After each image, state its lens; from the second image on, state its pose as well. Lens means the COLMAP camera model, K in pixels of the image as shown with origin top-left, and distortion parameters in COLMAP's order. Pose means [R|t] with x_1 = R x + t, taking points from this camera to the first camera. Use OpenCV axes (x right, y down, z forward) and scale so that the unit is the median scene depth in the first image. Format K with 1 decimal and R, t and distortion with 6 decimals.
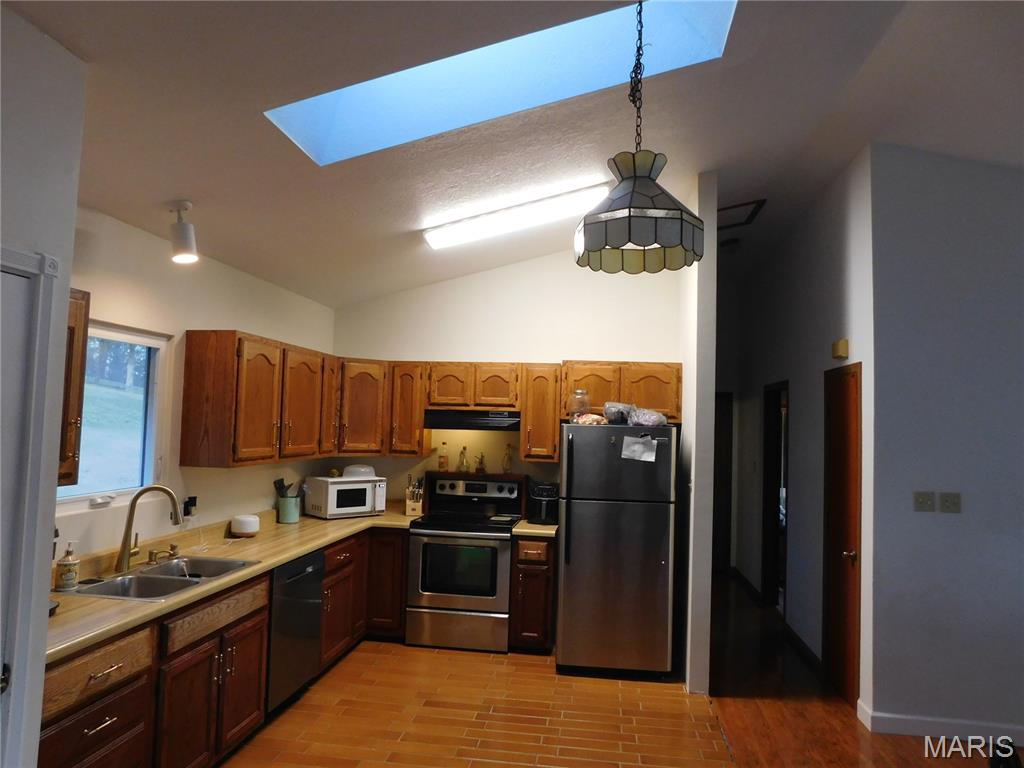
lens RADIAL K [[681.5, 0, 512.0], [0, 681.5, 384.0], [0, 0, 1]] dist [-0.061353, 0.049376]
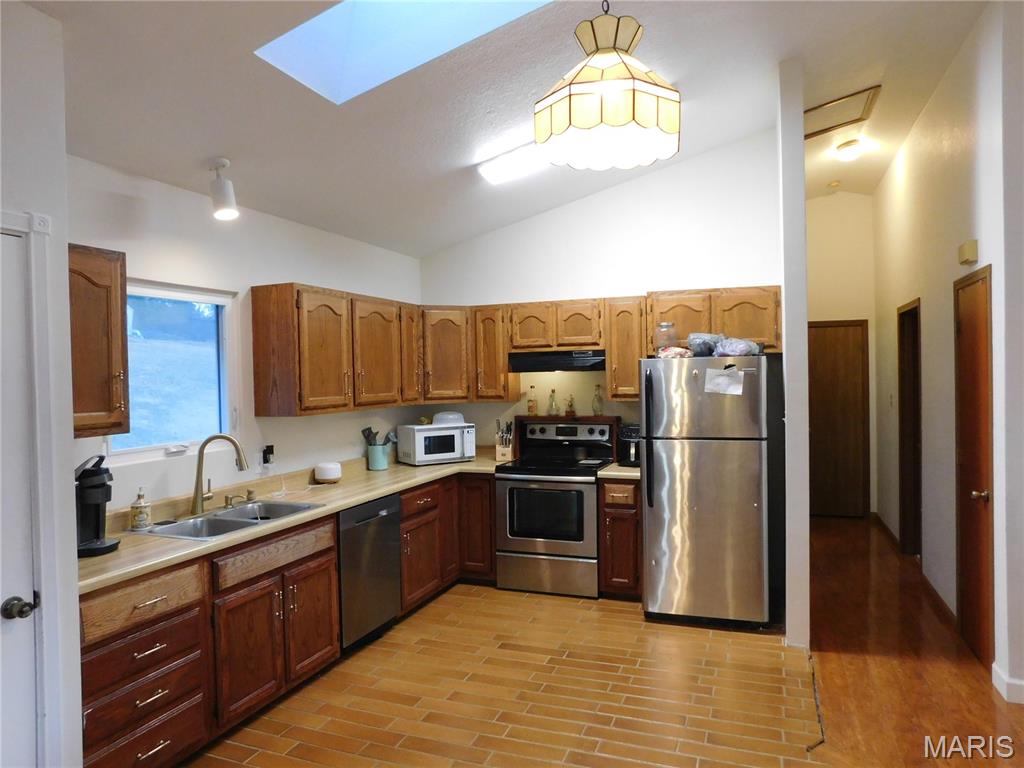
lens RADIAL K [[681.5, 0, 512.0], [0, 681.5, 384.0], [0, 0, 1]] dist [-0.061353, 0.049376]
pose [[0.972948, -0.044853, -0.226630, 0.116841], [0.060675, 0.996146, 0.063337, 0.024007], [0.222916, -0.075374, 0.971919, 0.055441]]
